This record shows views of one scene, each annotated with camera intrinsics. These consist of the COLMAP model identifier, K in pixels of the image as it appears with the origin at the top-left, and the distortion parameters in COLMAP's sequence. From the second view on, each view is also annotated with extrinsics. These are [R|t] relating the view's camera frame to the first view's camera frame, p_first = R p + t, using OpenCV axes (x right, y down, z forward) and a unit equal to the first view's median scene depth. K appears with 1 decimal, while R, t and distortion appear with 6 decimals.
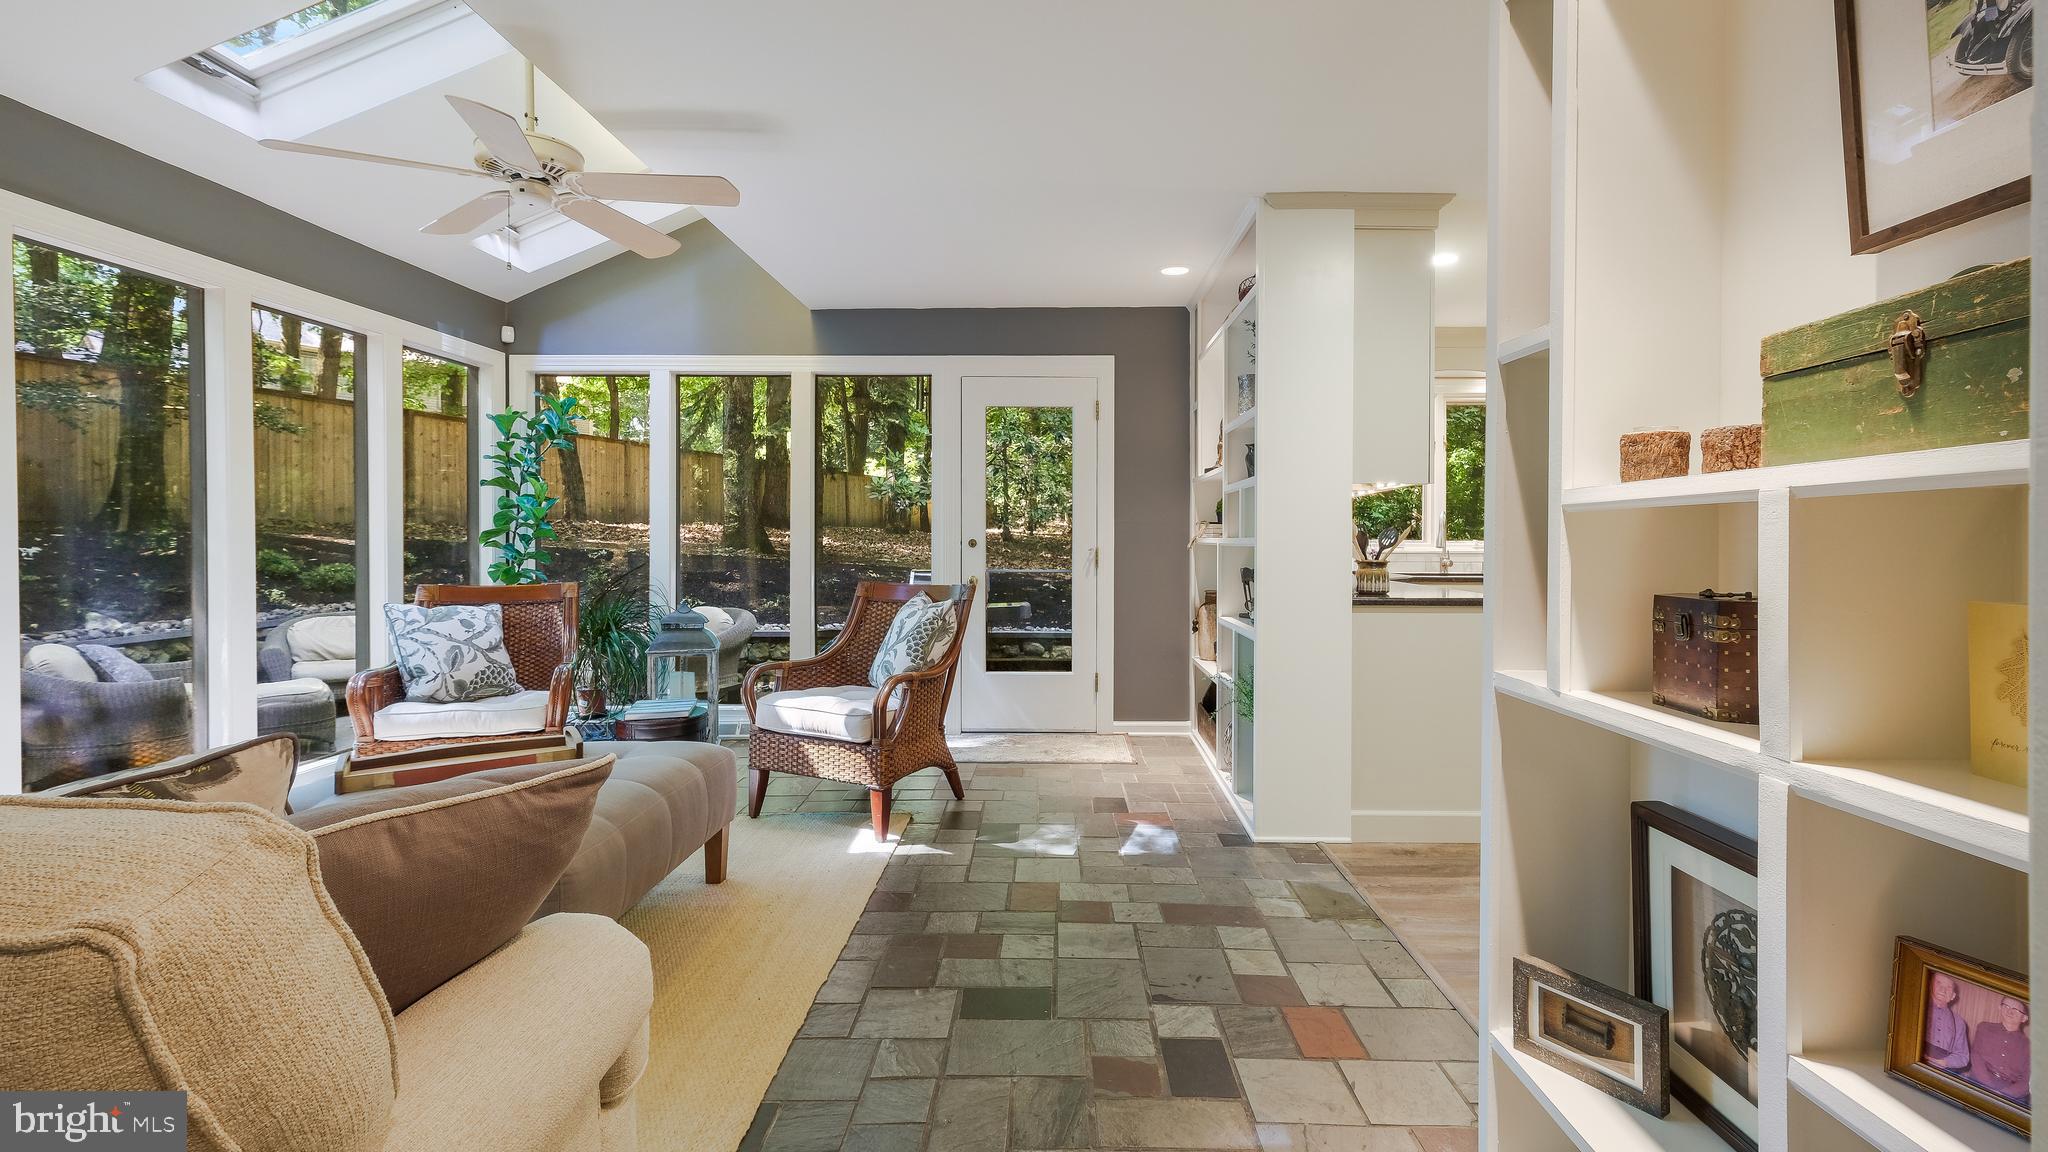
lens RADIAL K [[929.3, 0, 1059.7], [0, 929.3, 551.3], [0, 0, 1]] dist [0.004158, 0.000238]
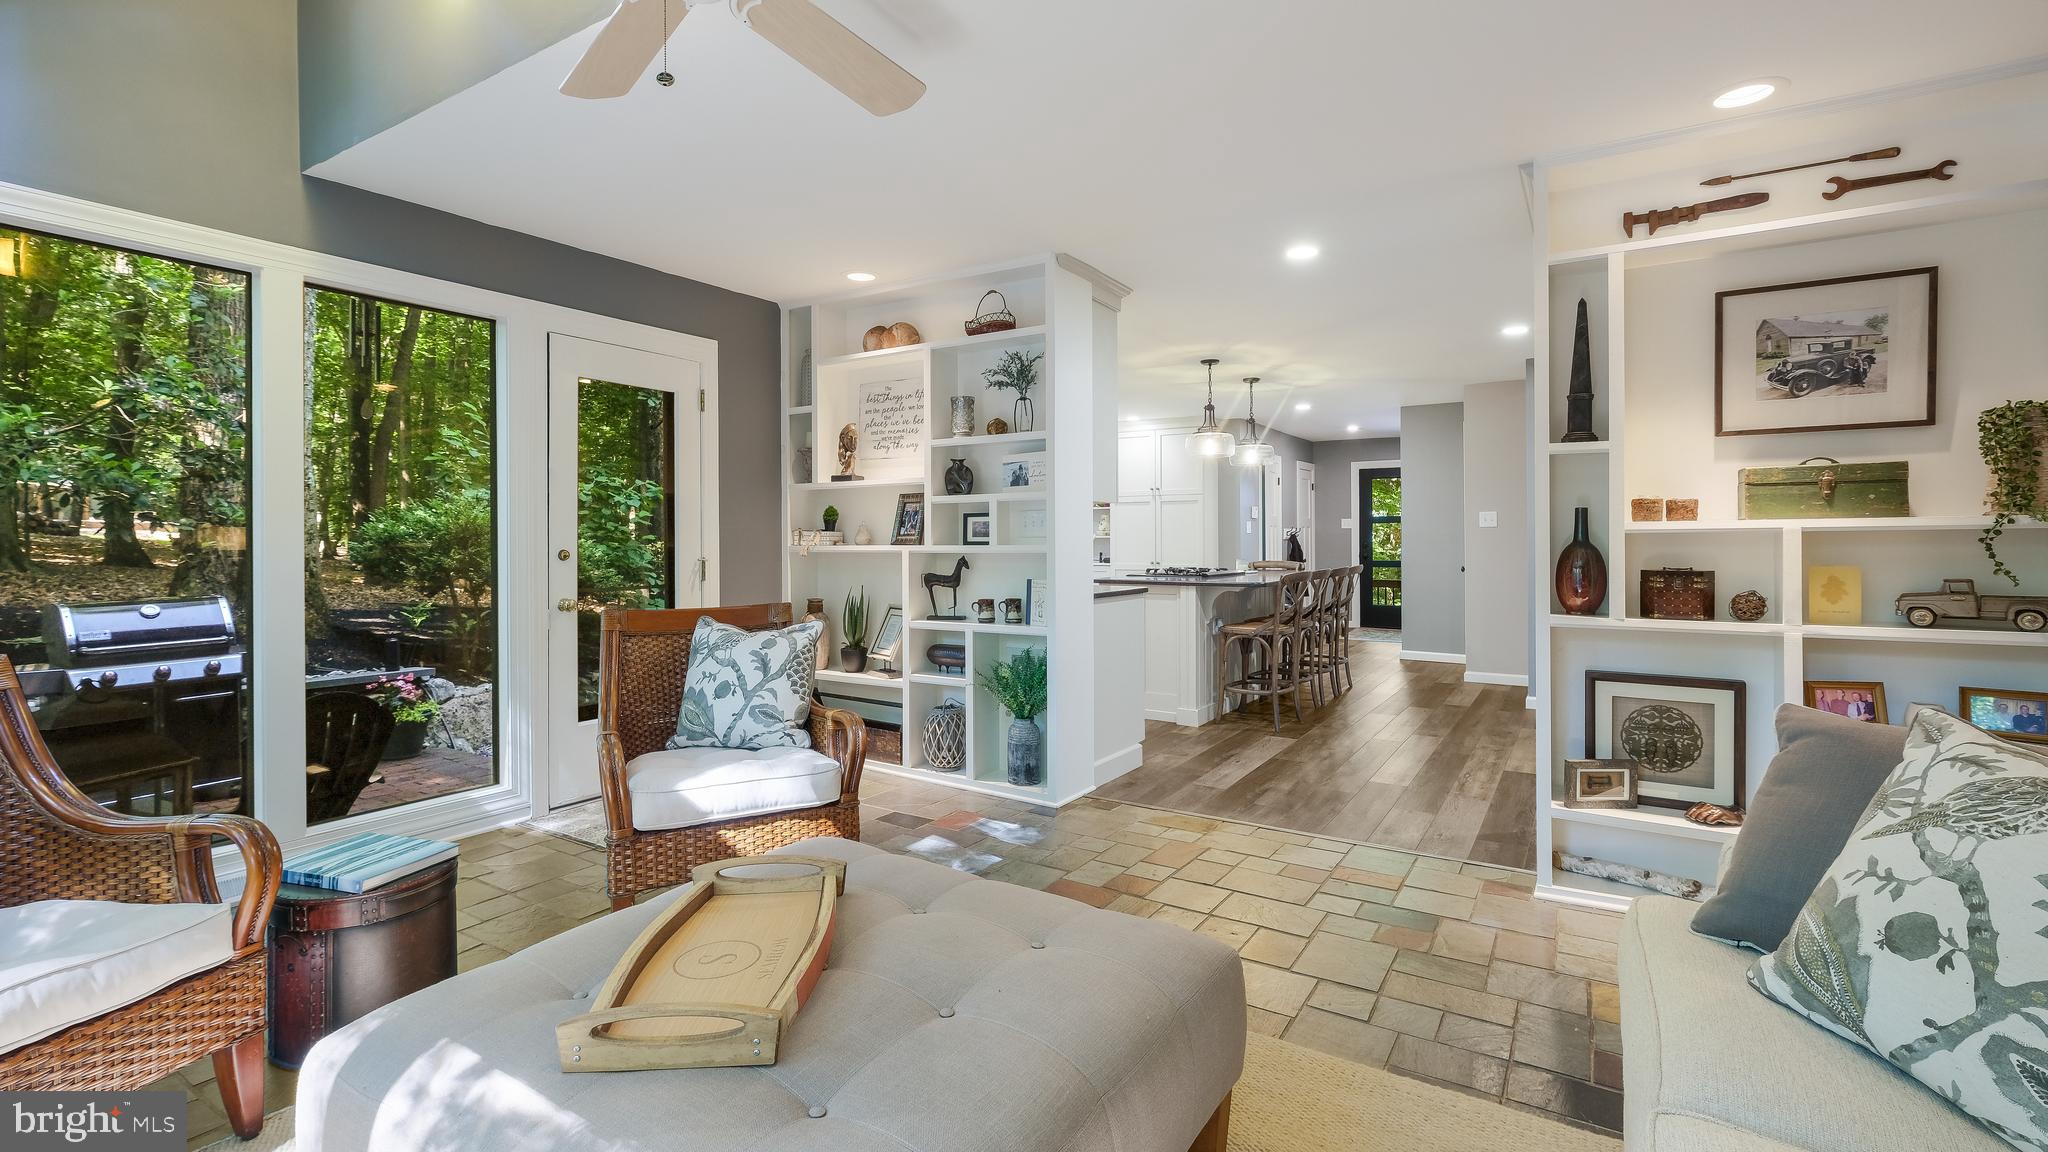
lens RADIAL K [[902.3, 0, 1057.5], [0, 902.3, 539.5], [0, 0, 1]] dist [0.002955, 0.000204]
pose [[0.529277, -0.003128, 0.848443, -0.719578], [0.016474, 0.999843, -0.006590, -0.013588], [-0.848289, 0.017466, 0.529245, 0.388393]]
